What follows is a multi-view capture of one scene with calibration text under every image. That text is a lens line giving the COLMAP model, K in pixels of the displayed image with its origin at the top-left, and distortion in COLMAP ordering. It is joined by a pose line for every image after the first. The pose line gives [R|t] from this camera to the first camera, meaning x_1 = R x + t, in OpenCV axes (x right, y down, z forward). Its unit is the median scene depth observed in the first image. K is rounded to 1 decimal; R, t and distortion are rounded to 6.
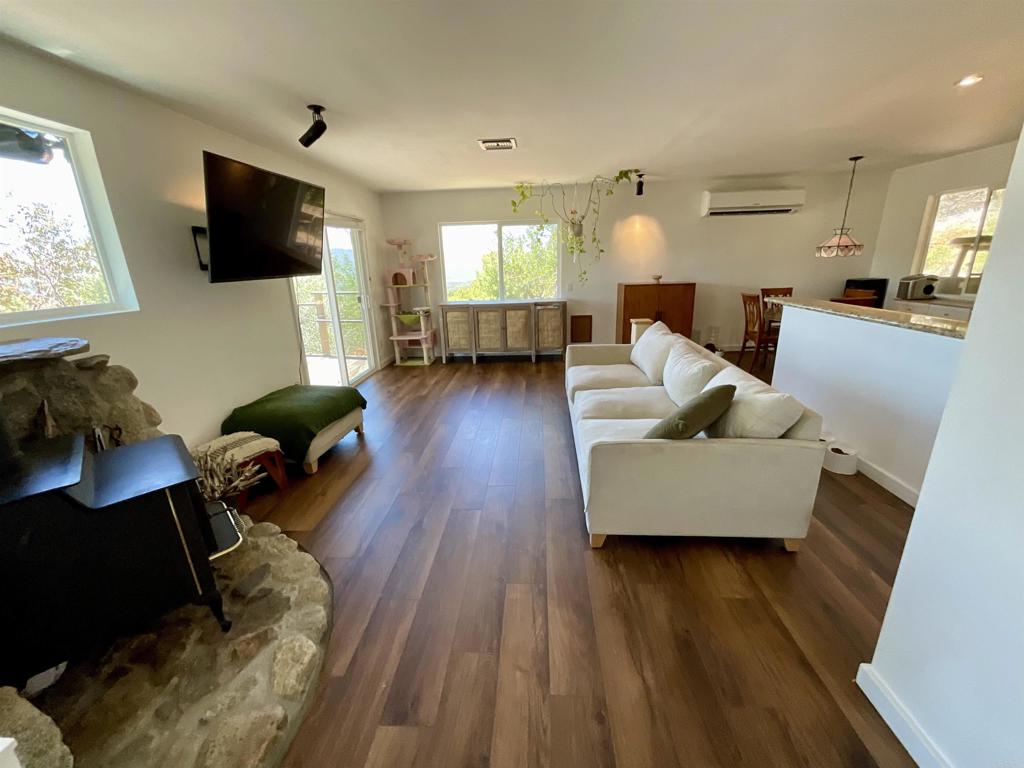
lens RADIAL K [[416.1, 0, 508.6], [0, 416.1, 376.4], [0, 0, 1]] dist [-0.003990, 0.003308]
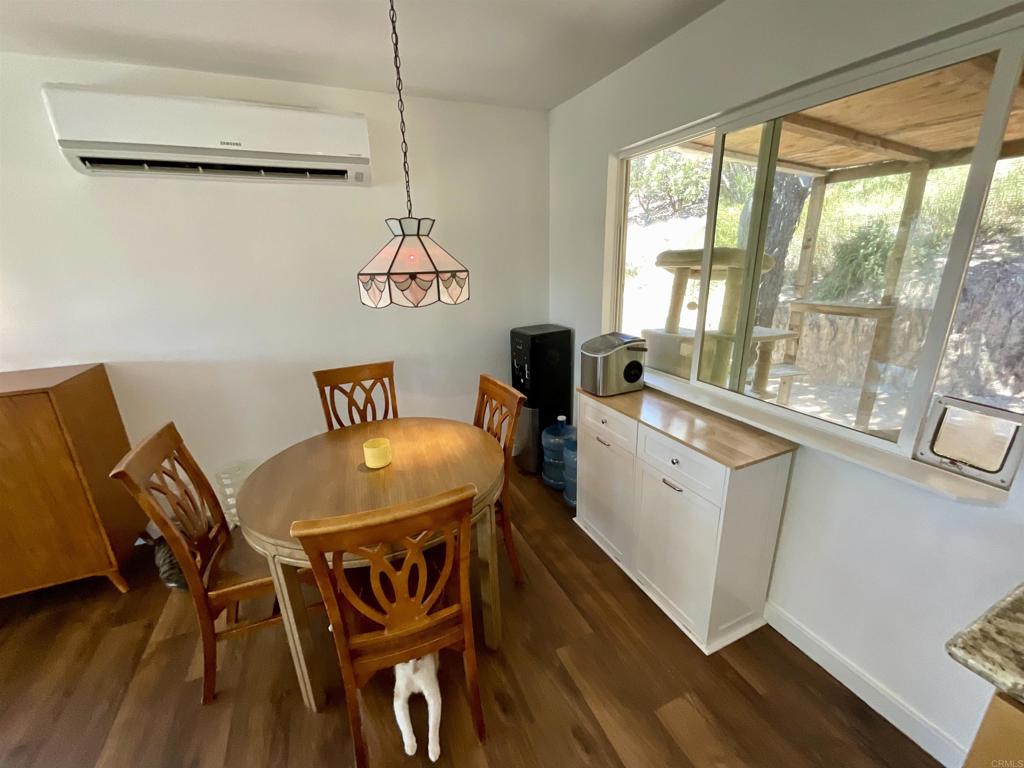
lens RADIAL K [[416.1, 0, 510.5], [0, 416.1, 366.4], [0, 0, 1]] dist [-0.003990, 0.003308]
pose [[0.894777, -0.116424, 0.431069, 1.168455], [0.123247, 0.992301, 0.012177, -0.381836], [-0.429168, 0.042233, 0.902237, 1.097153]]
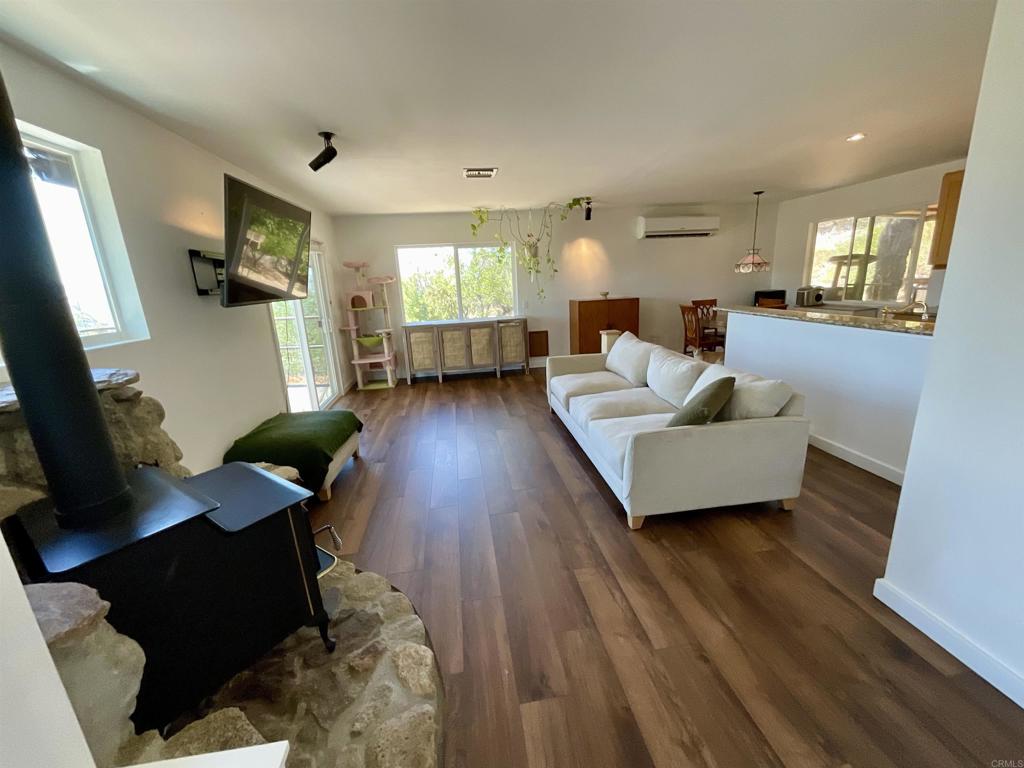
lens RADIAL K [[416.1, 0, 505.9], [0, 416.1, 378.2], [0, 0, 1]] dist [-0.003990, 0.003308]
pose [[0.980801, -0.062394, 0.184762, -0.228289], [0.070738, 0.996736, -0.038913, 0.017690], [-0.181731, 0.051236, 0.982013, -0.042475]]
